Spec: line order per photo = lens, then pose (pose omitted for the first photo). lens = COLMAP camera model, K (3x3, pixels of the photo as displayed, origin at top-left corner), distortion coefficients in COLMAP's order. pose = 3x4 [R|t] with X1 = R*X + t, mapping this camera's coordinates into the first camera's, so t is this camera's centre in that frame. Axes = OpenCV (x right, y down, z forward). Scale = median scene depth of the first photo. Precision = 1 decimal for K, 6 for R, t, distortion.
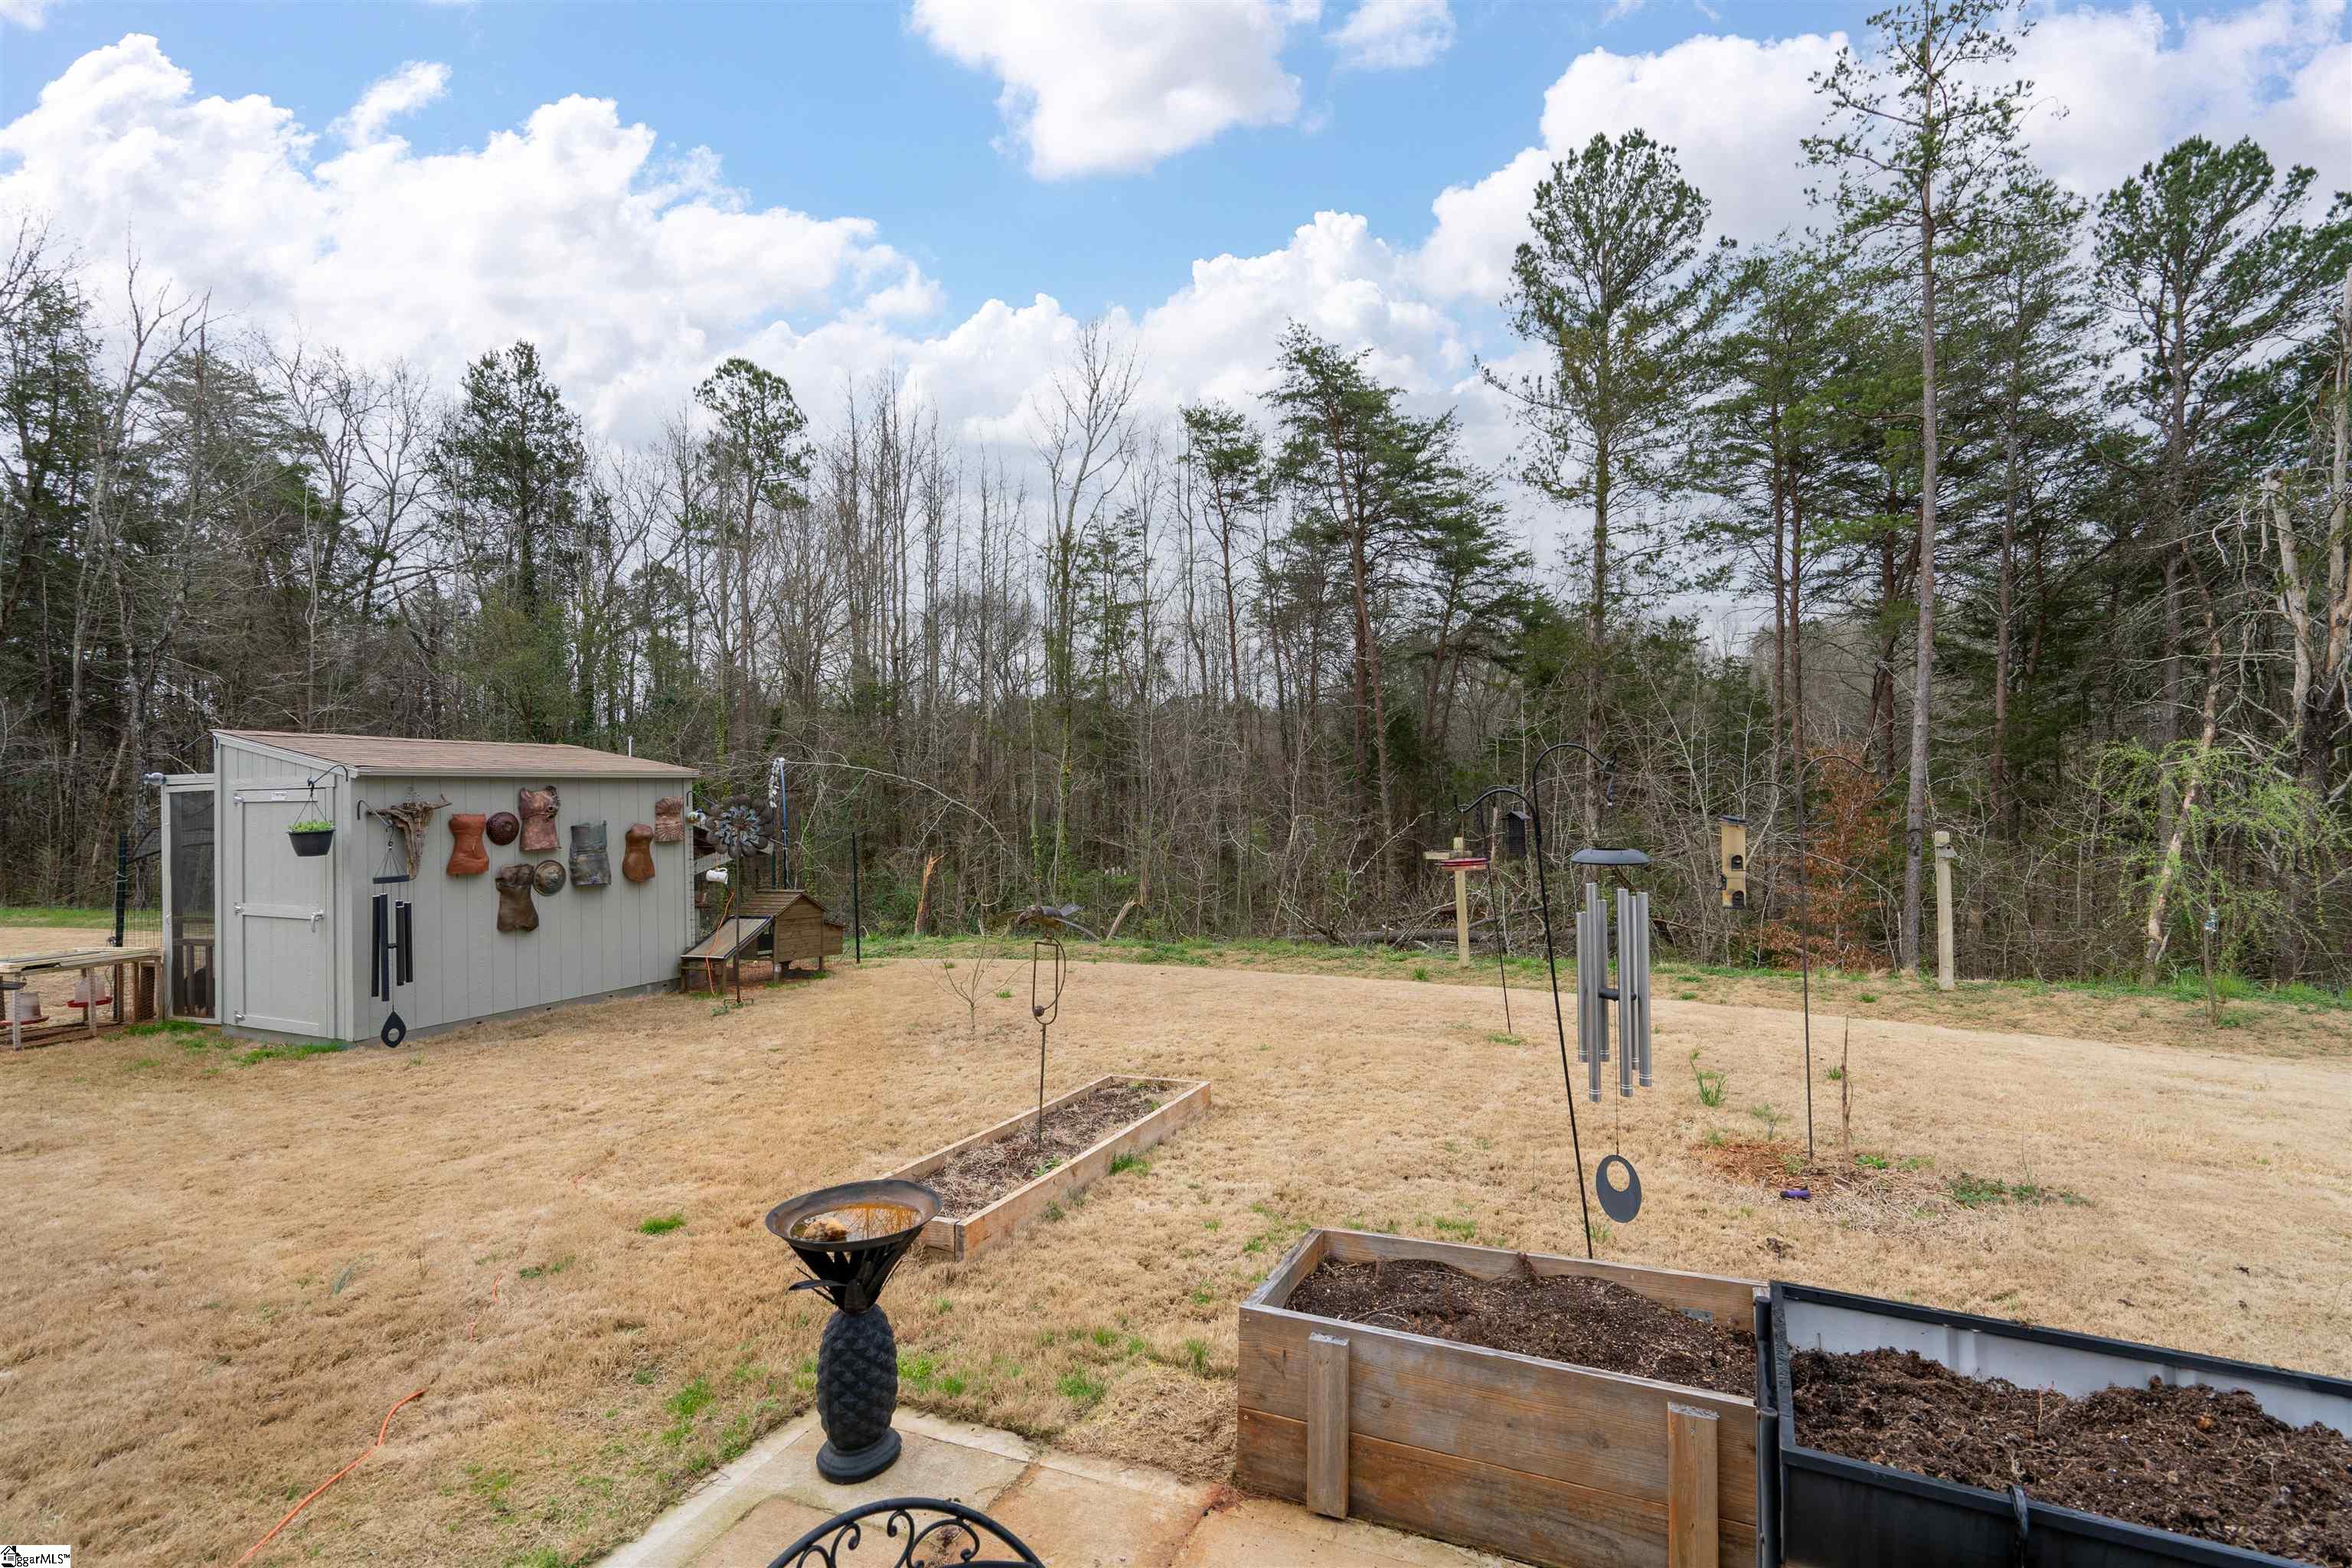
lens RADIAL K [[1066.3, 0, 1182.6], [0, 1066.3, 781.4], [0, 0, 1]] dist [-0.000229, -0.001594]
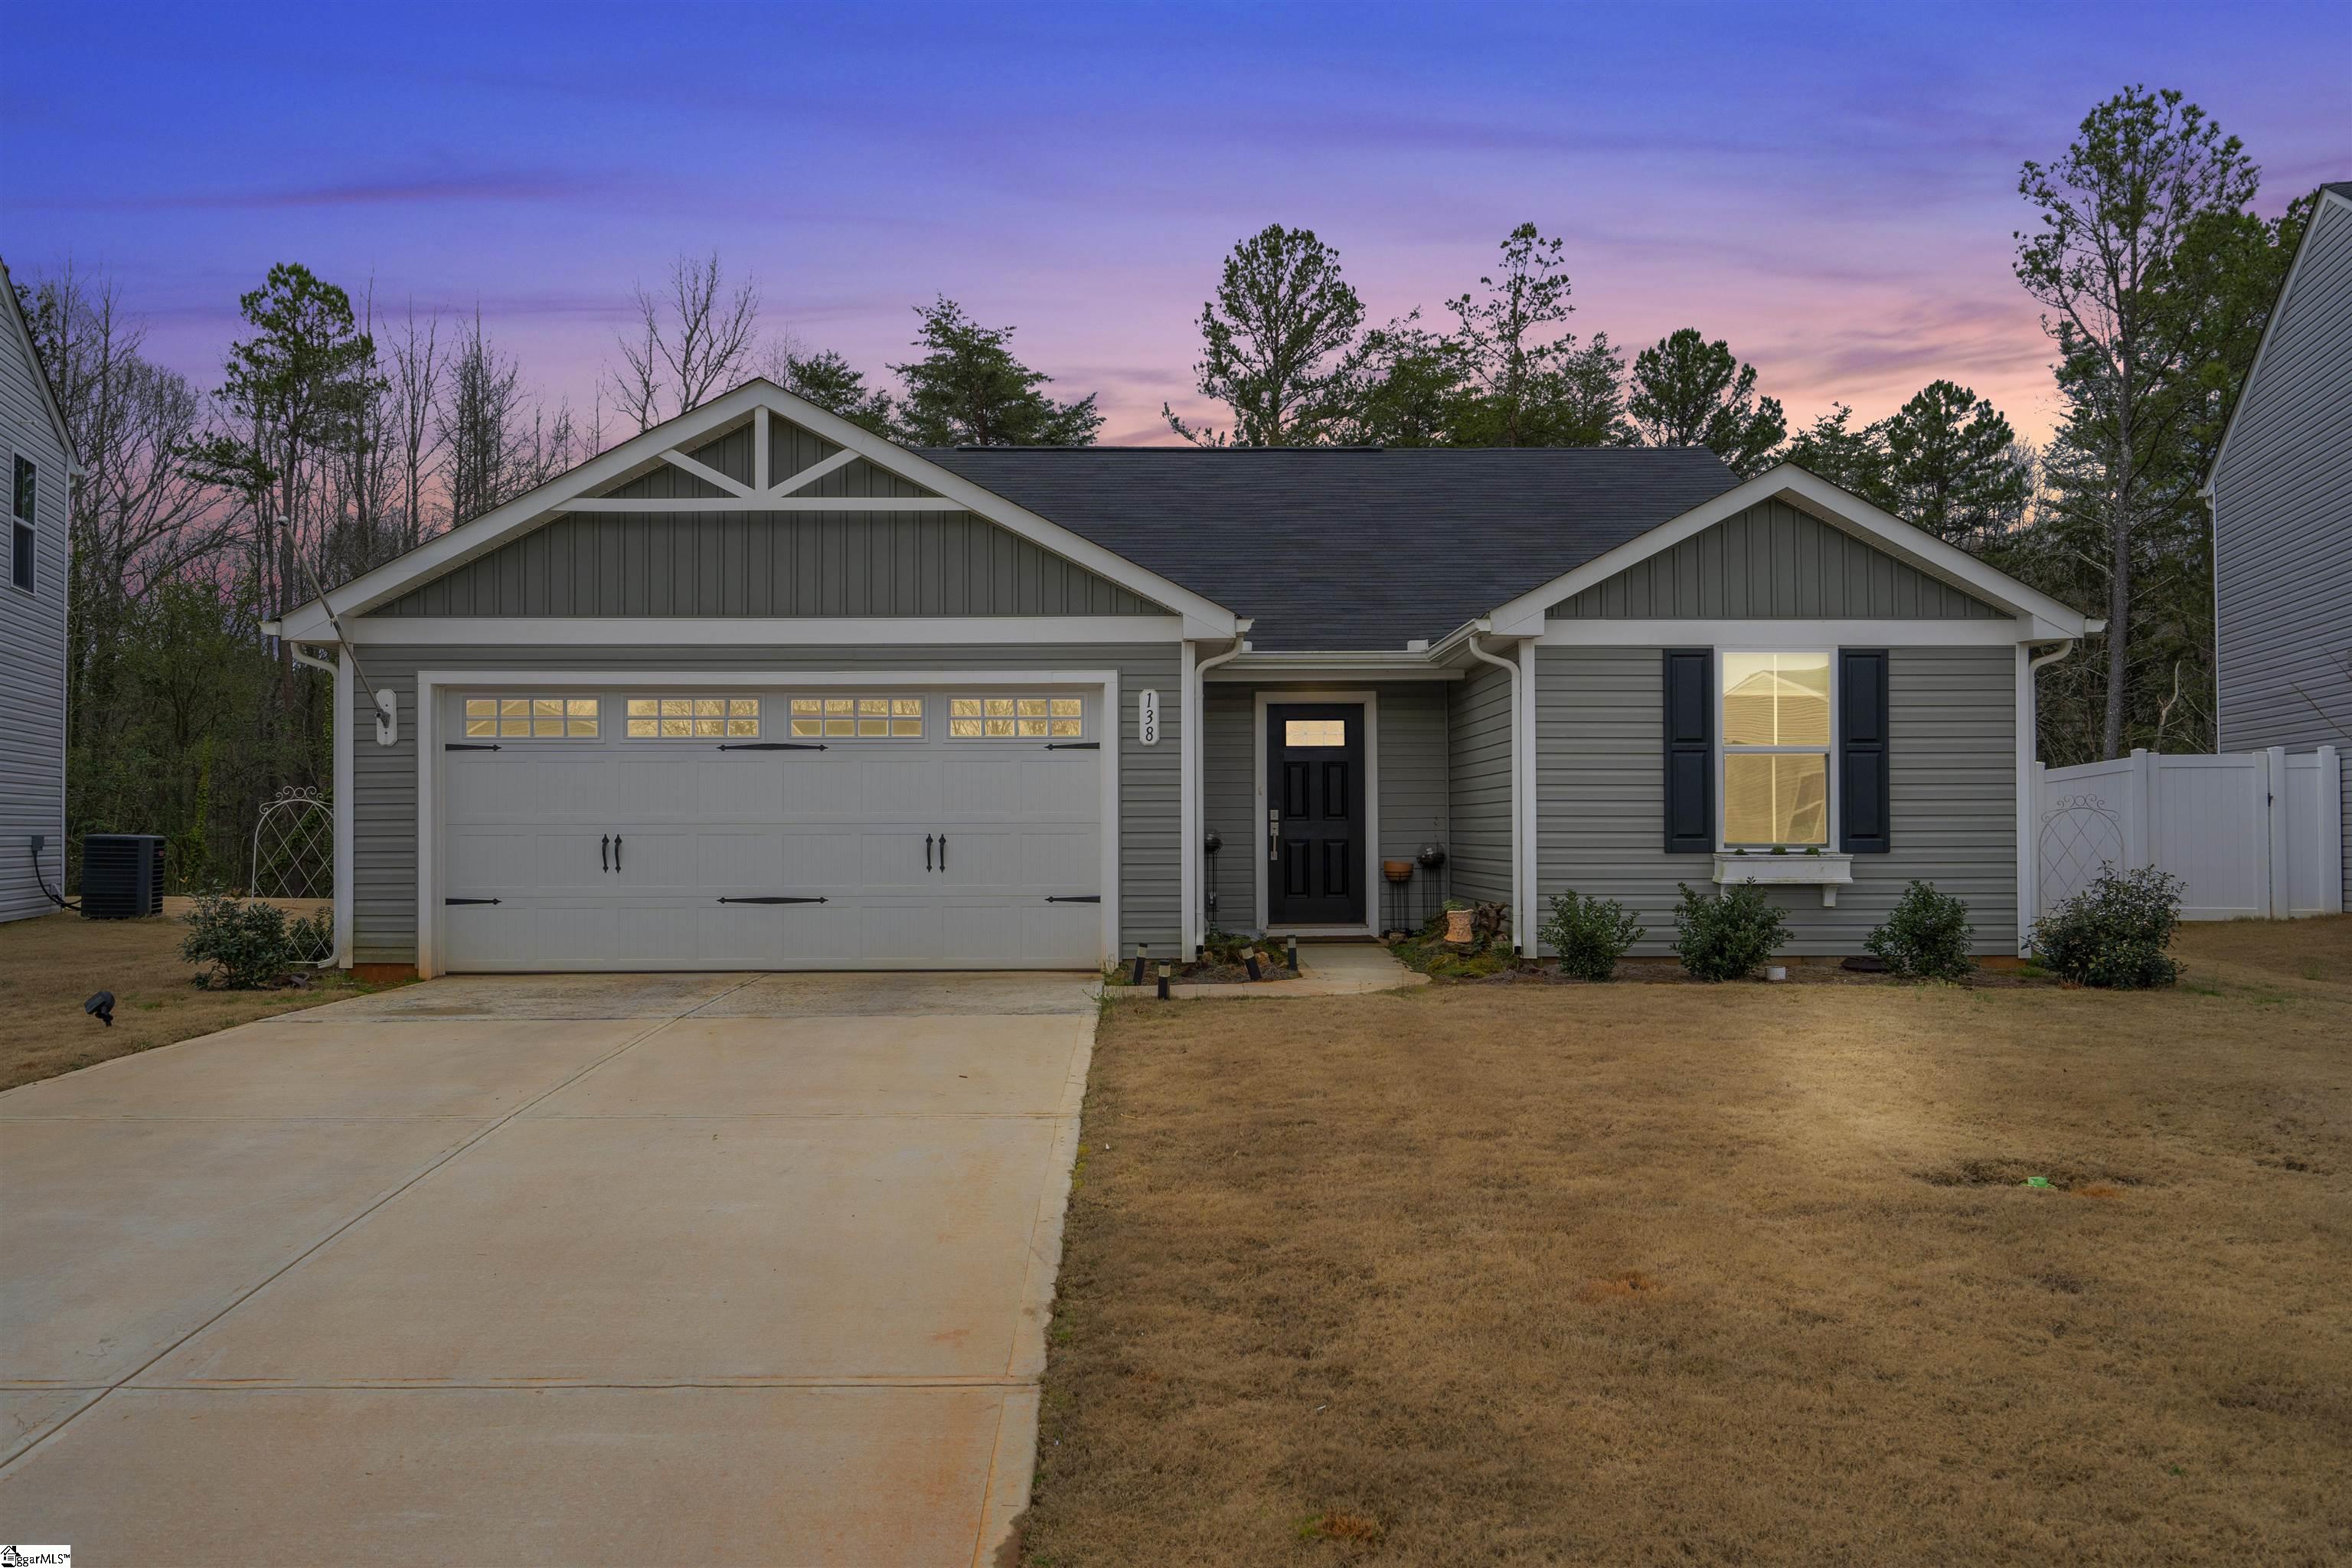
lens RADIAL K [[1934.2, 0, 1170.3], [0, 1934.2, 777.9], [0, 0, 1]] dist [0.005609, -0.004569]
pose [[0.912808, 0.025257, 0.407607, -0.508917], [-0.016146, 0.999537, -0.025778, 0.024870], [-0.408070, 0.016949, 0.912793, -0.774304]]
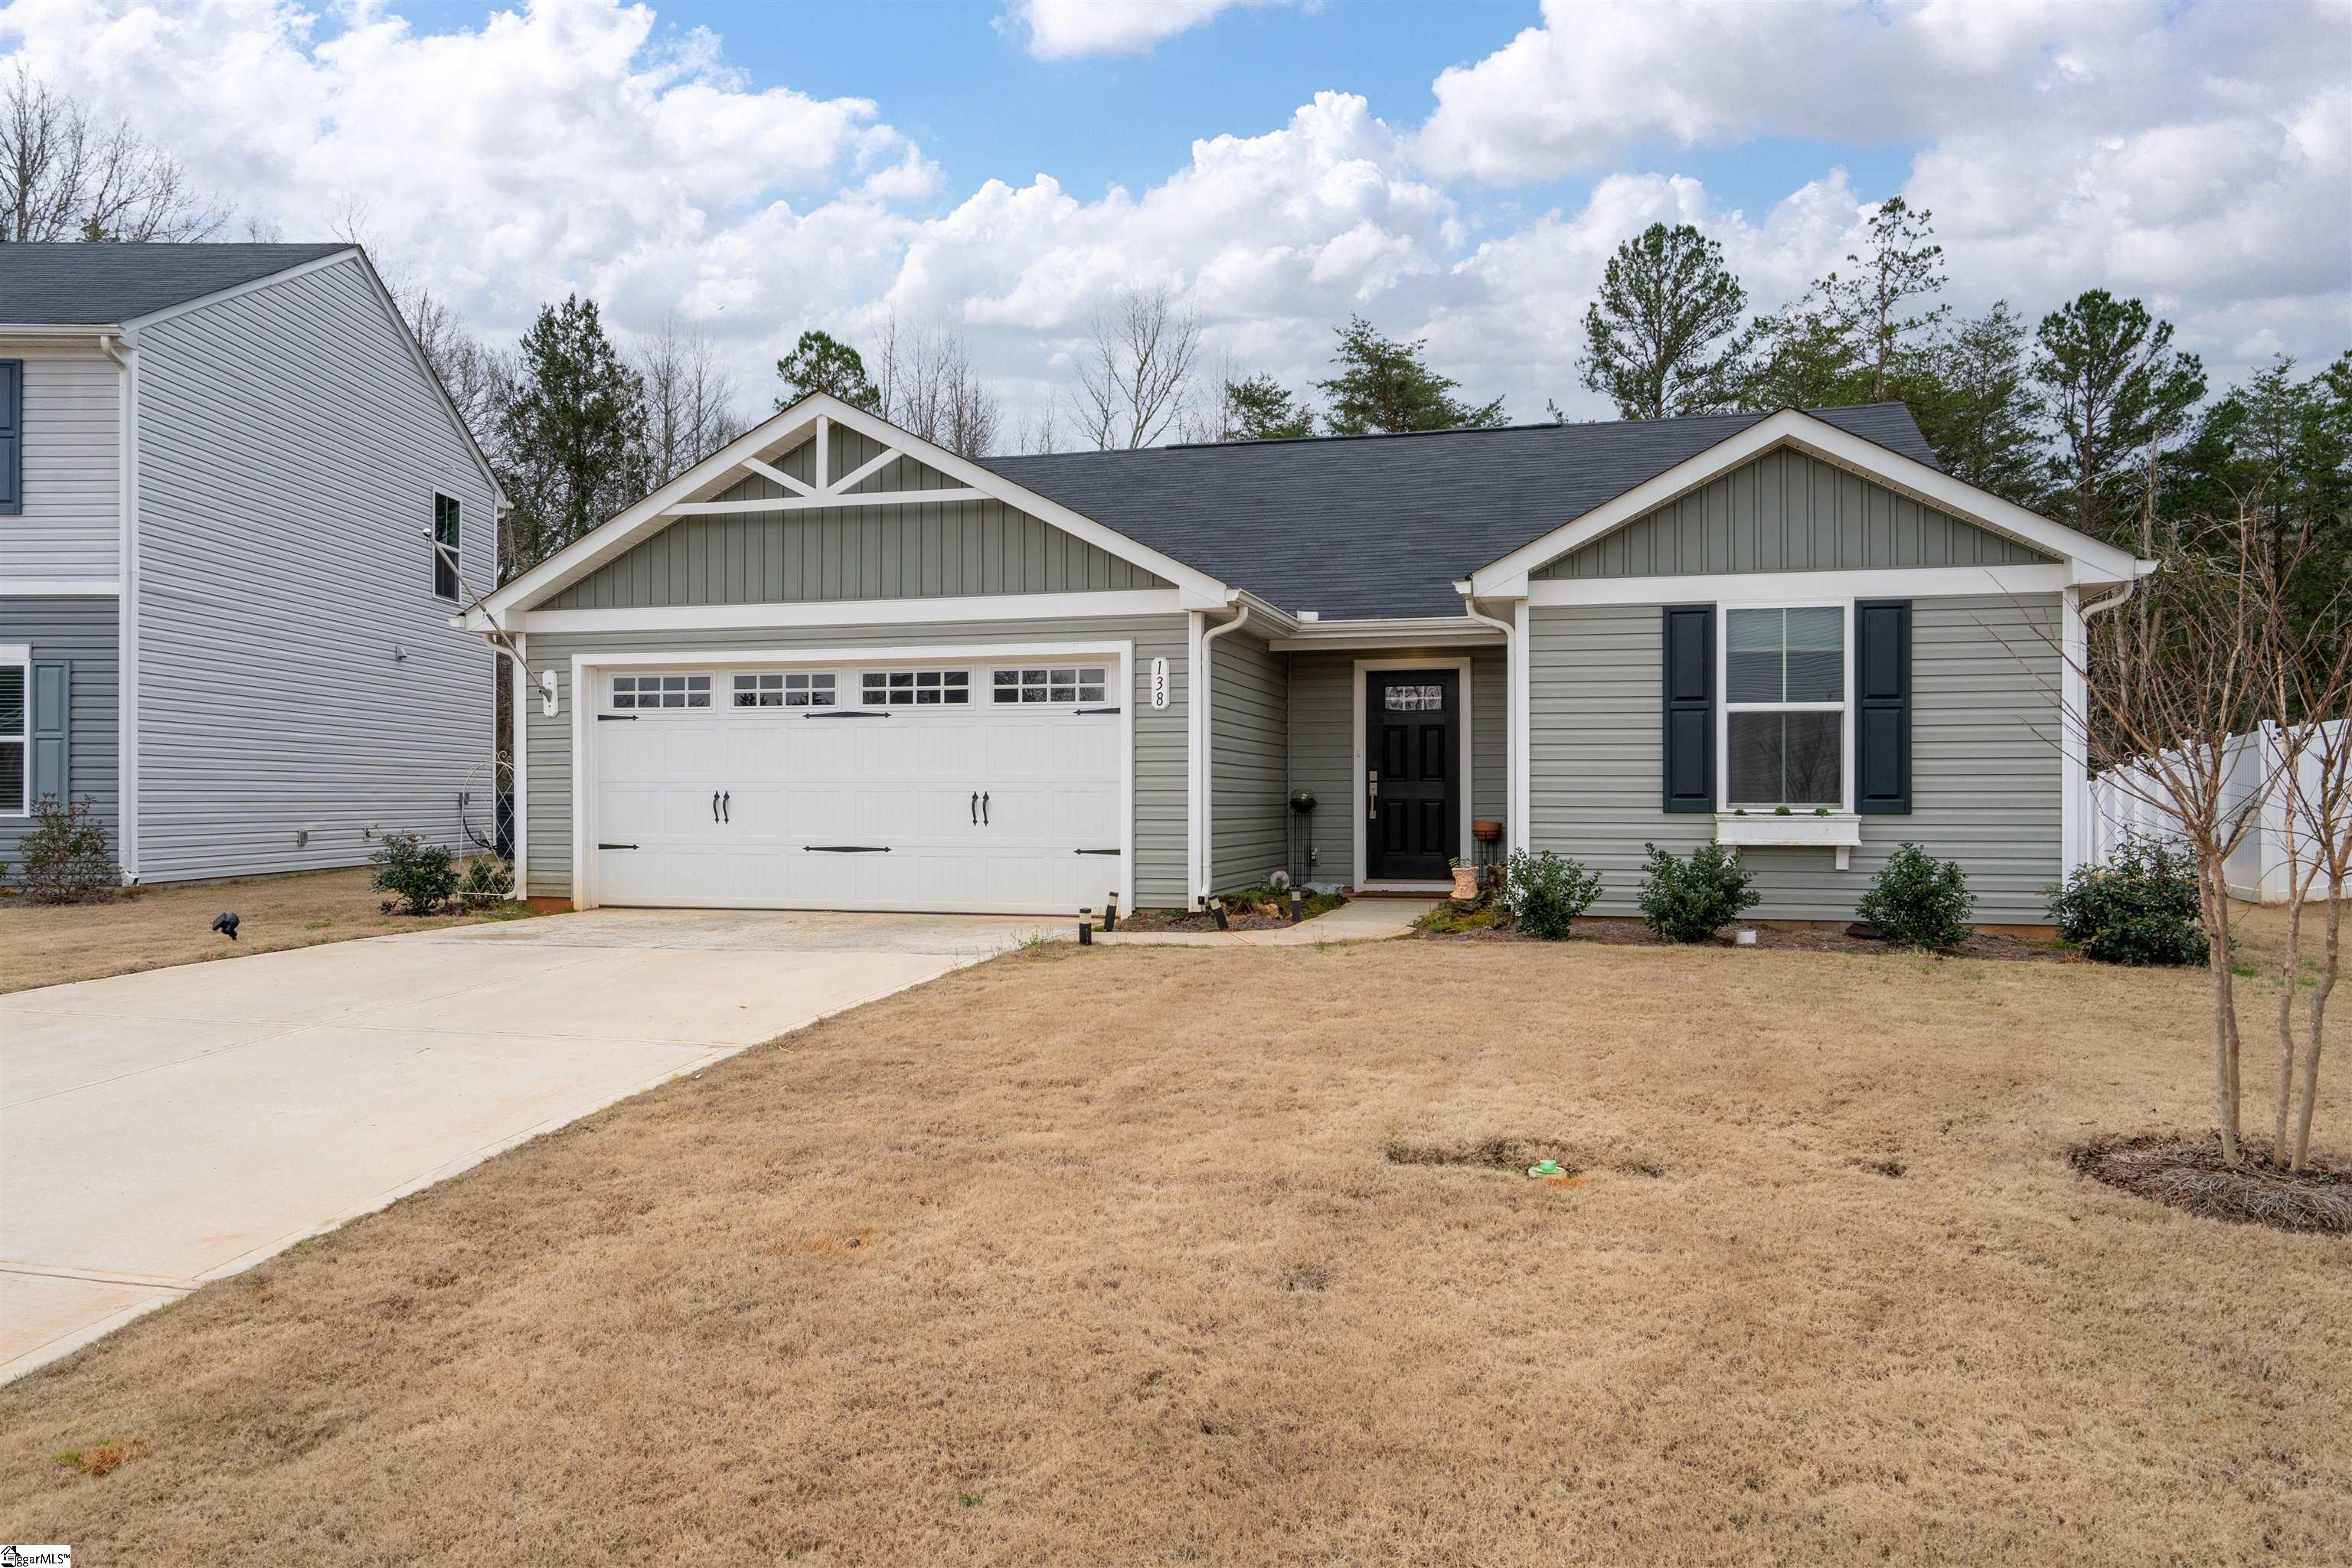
lens RADIAL K [[1702.8, 0, 1140.0], [0, 1702.8, 770.8], [0, 0, 1]] dist [0.010356, -0.007563]
pose [[0.992402, 0.019512, 0.121479, -0.388355], [-0.018697, 0.999794, -0.007842, 0.024525], [-0.121607, 0.005511, 0.992563, -0.784180]]
